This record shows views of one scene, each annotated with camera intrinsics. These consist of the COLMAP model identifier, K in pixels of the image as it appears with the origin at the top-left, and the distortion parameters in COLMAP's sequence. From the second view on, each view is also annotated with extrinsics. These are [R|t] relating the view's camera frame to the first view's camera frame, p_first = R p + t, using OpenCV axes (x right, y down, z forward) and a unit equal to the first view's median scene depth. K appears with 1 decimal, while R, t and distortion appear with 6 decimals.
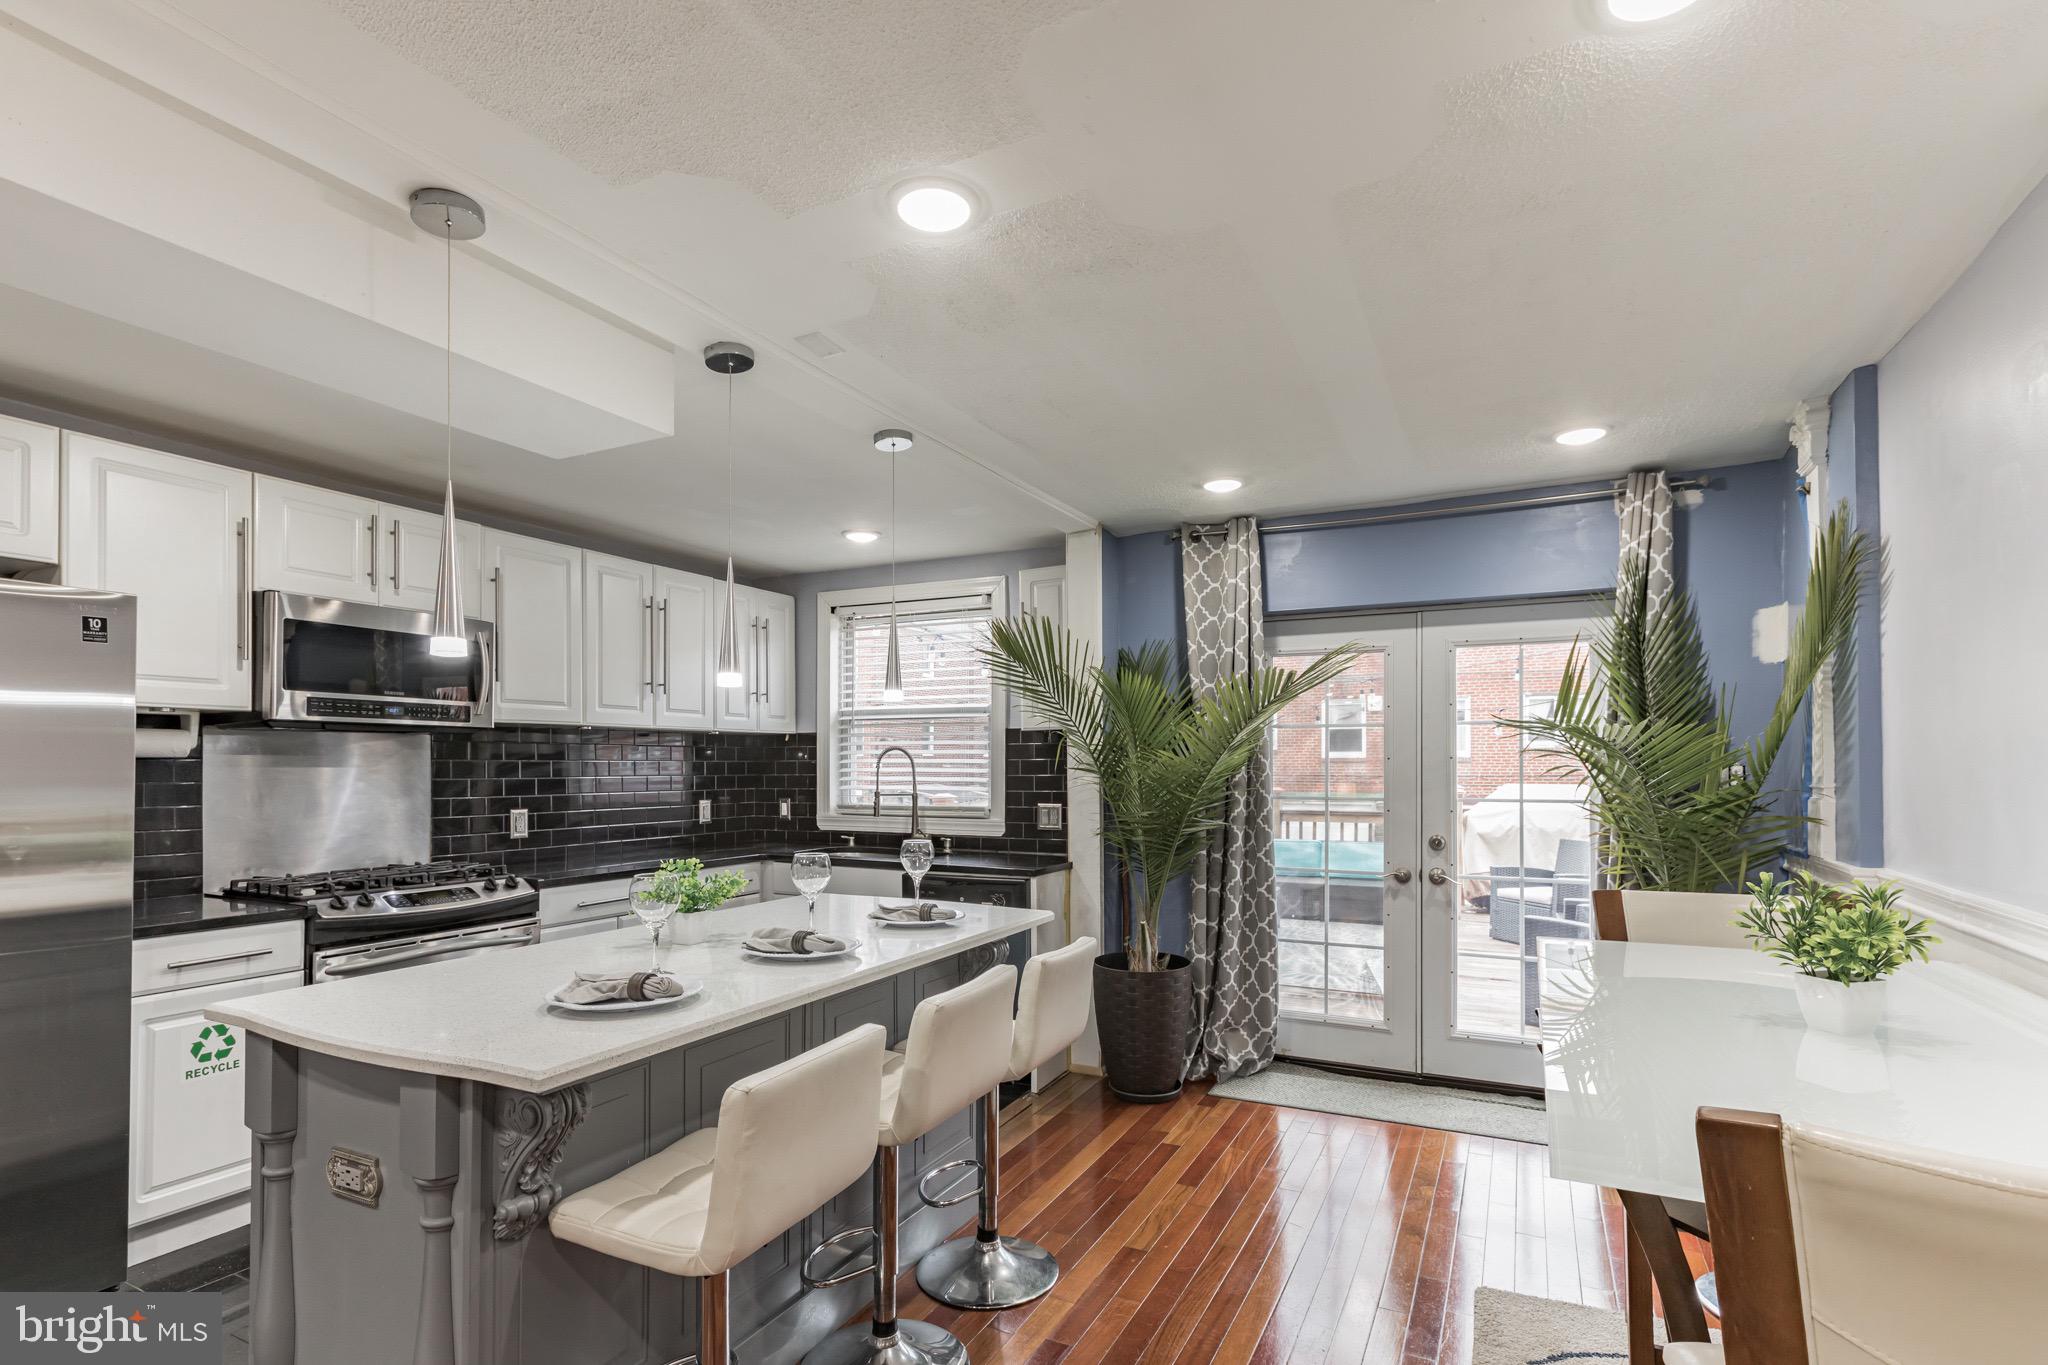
lens RADIAL K [[960.6, 0, 1021.7], [0, 960.6, 757.0], [0, 0, 1]] dist [-0.000187, -0.000014]
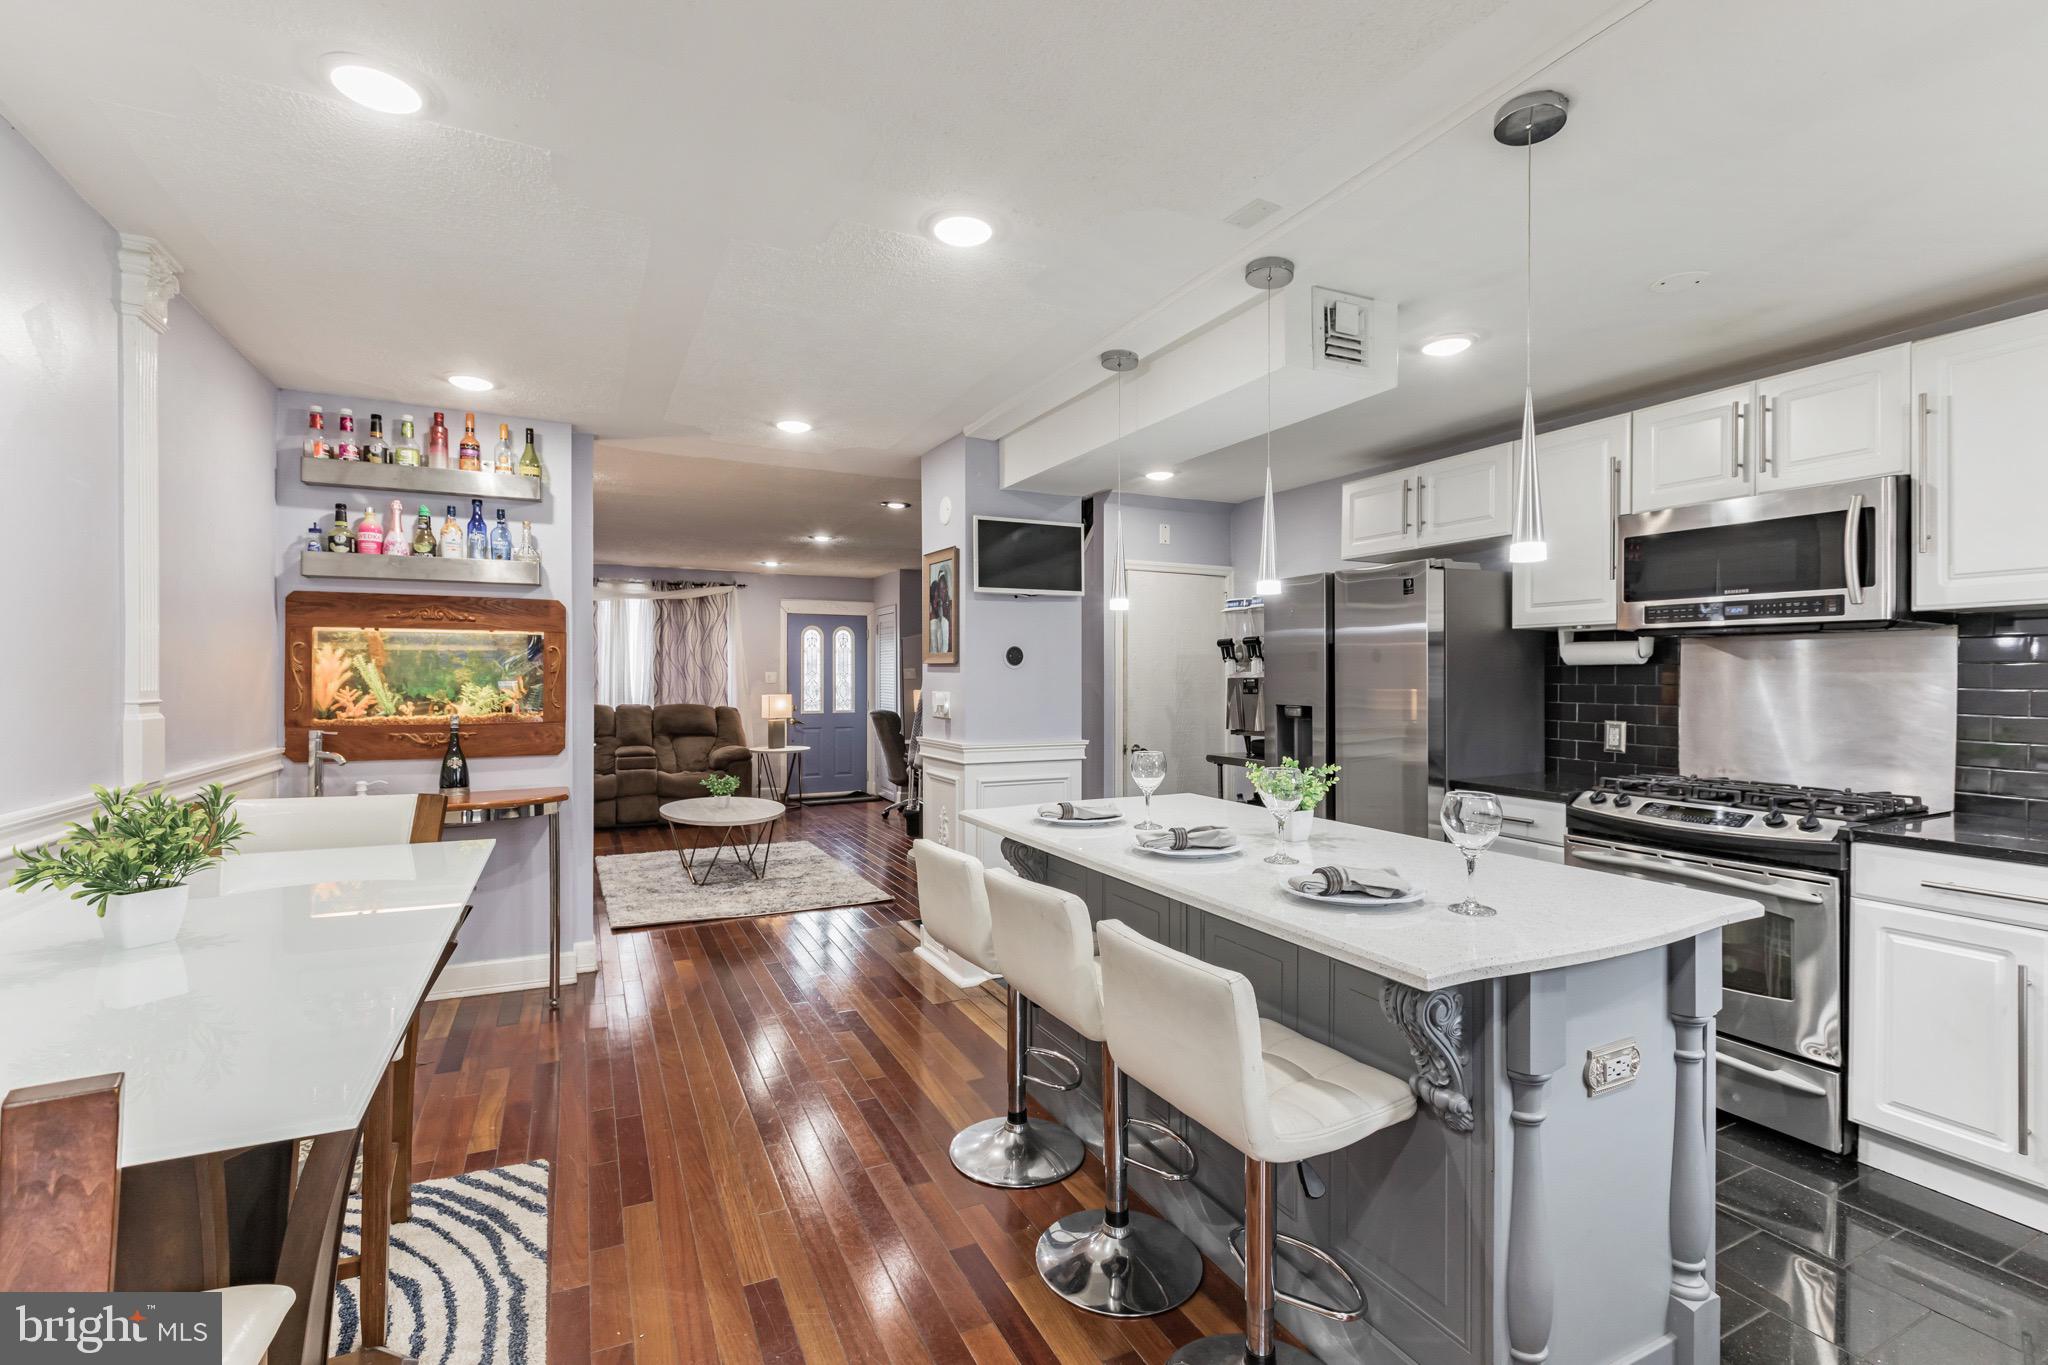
lens RADIAL K [[954.5, 0, 1024.0], [0, 954.5, 682.5], [0, 0, 1]] dist [0.000174, 0.000000]
pose [[-0.606441, 0.005974, -0.795106, 0.506813], [0.005218, 0.999980, 0.003533, 0.014319], [0.795111, -0.002006, -0.606460, 1.071798]]
